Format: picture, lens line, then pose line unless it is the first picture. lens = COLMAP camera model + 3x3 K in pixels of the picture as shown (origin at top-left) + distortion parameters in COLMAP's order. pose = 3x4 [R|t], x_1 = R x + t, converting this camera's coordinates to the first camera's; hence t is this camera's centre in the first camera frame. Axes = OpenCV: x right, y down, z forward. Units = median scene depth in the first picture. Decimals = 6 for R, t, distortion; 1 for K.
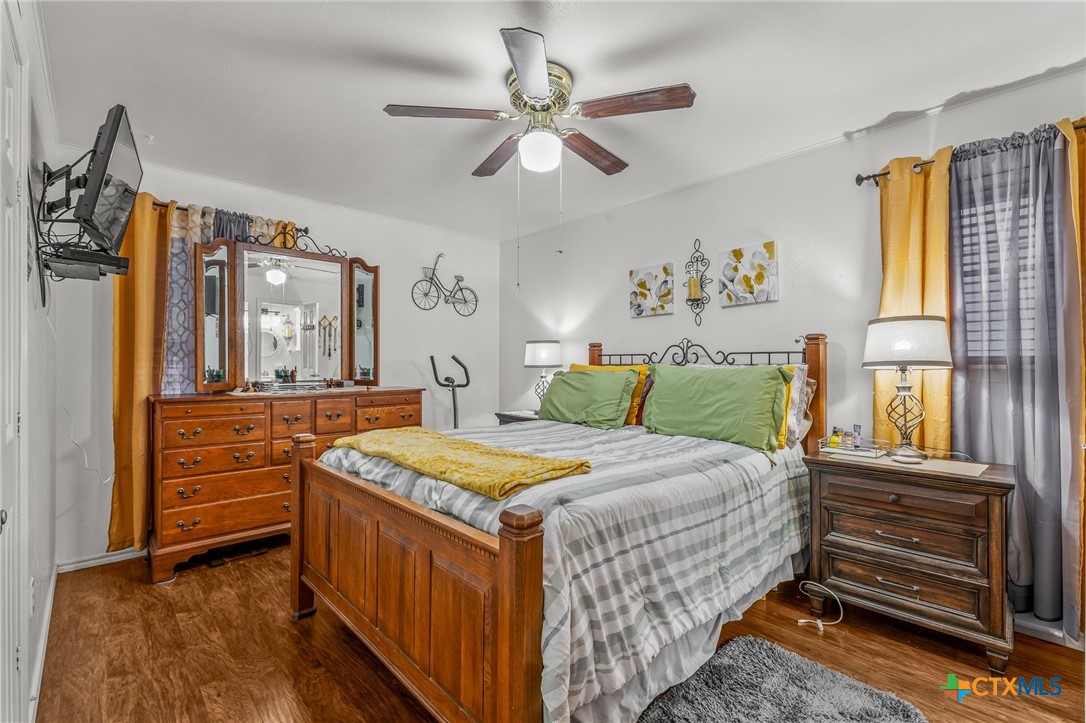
lens RADIAL K [[472.9, 0, 538.4], [0, 472.9, 359.8], [0, 0, 1]] dist [0.001144, -0.000226]
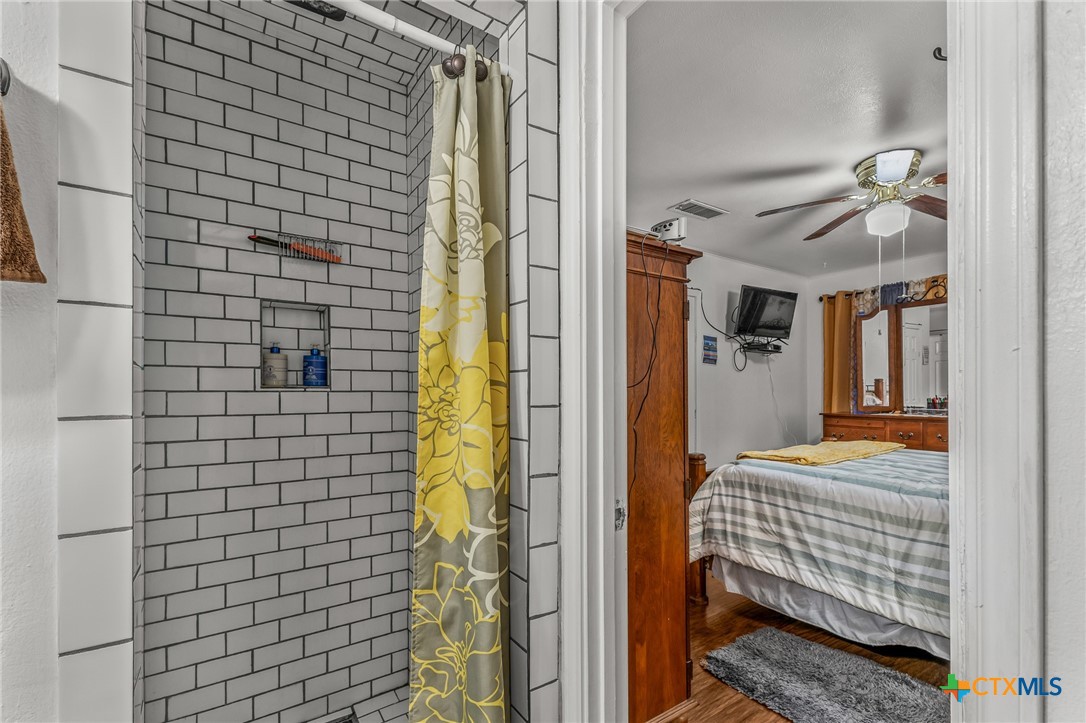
lens RADIAL K [[480.1, 0, 545.7], [0, 480.1, 394.4], [0, 0, 1]] dist [-0.000021, -0.000109]
pose [[-0.158365, -0.004865, -0.987369, 1.747307], [0.010053, 0.999928, -0.006539, 0.015971], [0.987330, -0.010962, -0.158304, 0.436267]]
